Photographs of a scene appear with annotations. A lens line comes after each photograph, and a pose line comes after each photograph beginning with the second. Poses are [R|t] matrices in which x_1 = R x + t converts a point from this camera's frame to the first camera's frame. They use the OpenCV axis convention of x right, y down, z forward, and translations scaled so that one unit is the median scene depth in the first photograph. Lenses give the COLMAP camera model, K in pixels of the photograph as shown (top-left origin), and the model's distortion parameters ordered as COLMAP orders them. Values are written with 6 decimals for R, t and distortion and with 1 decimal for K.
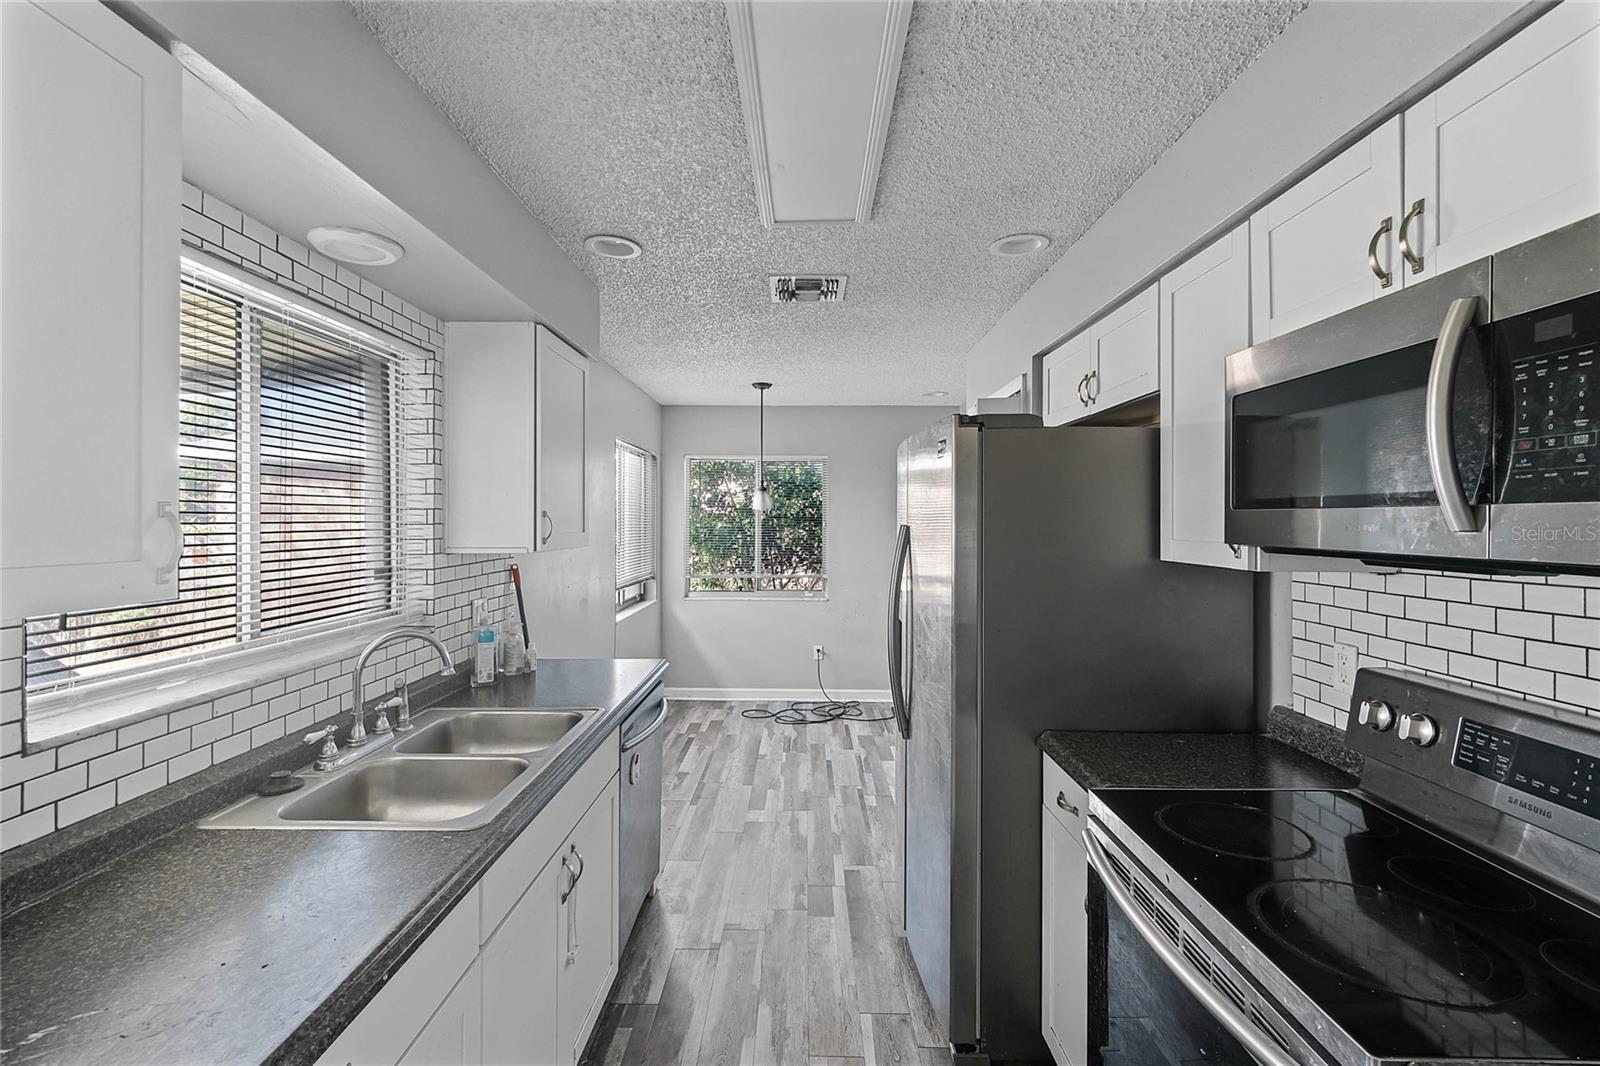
lens RADIAL K [[693.7, 0, 798.4], [0, 693.7, 524.9], [0, 0, 1]] dist [0.003161, 0.000365]
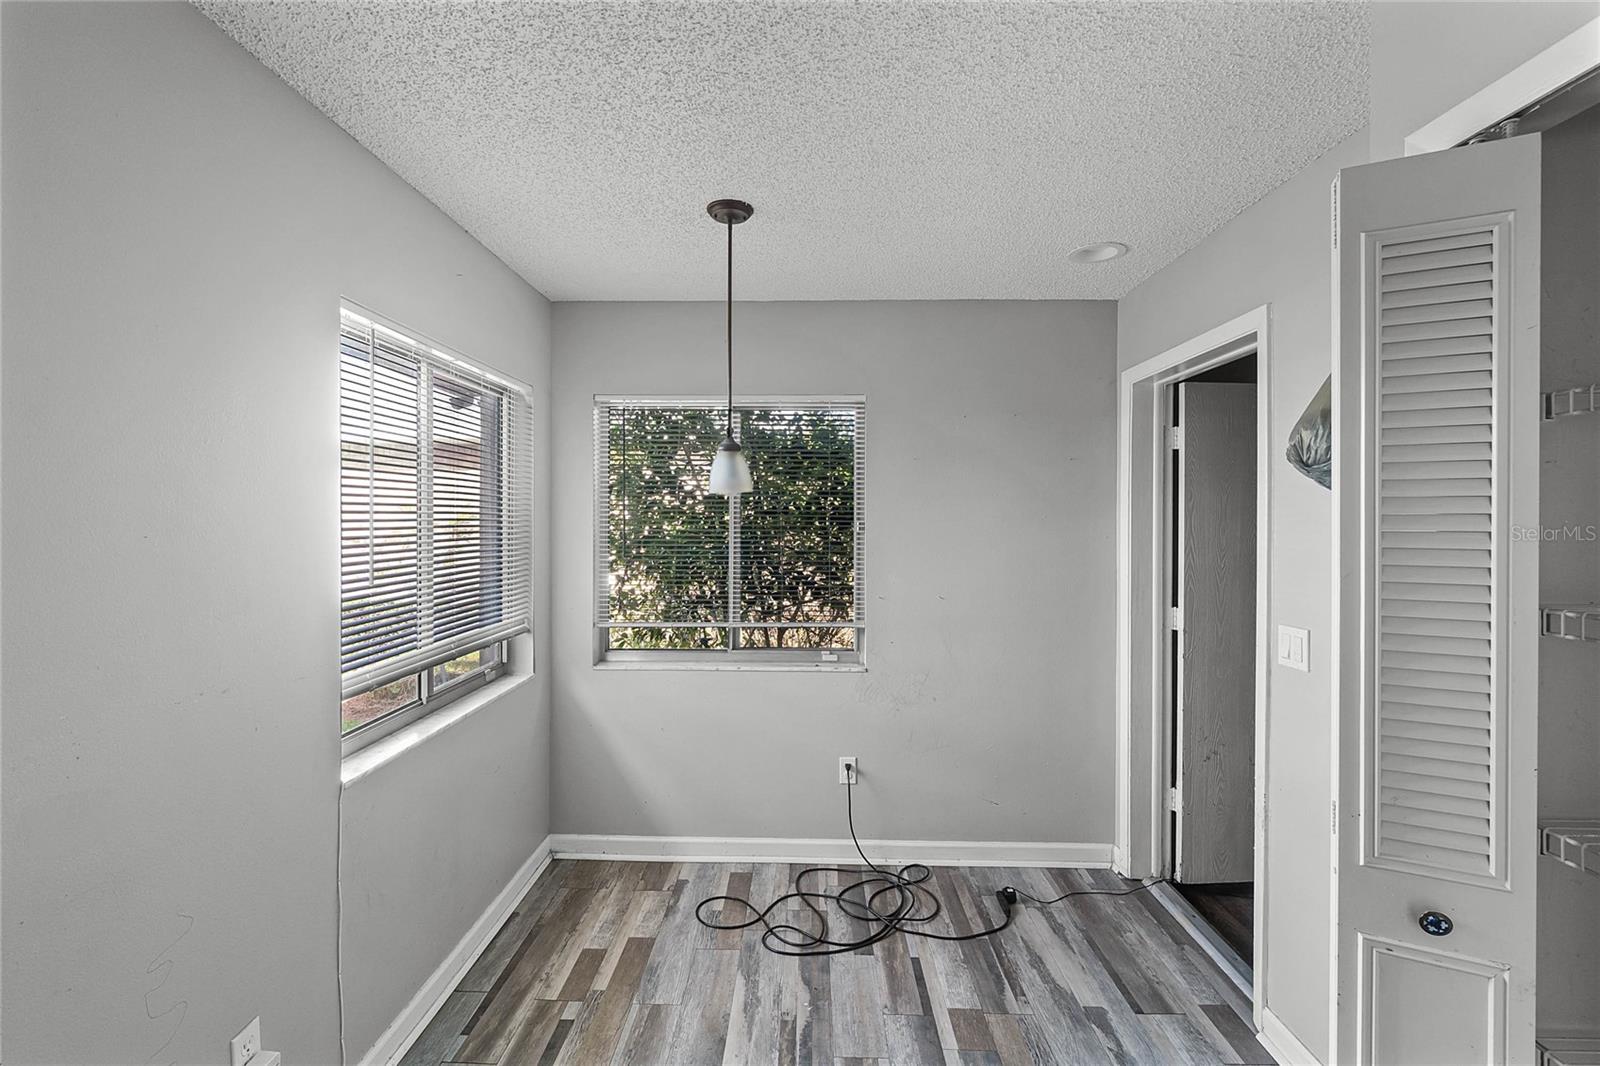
lens RADIAL K [[693.7, 0, 799.7], [0, 693.7, 526.1], [0, 0, 1]] dist [0.003161, 0.000365]
pose [[0.999995, -0.000008, -0.003125, -0.006195], [0.000029, 0.999978, 0.006648, -0.004642], [0.003125, -0.006648, 0.999973, 0.489194]]
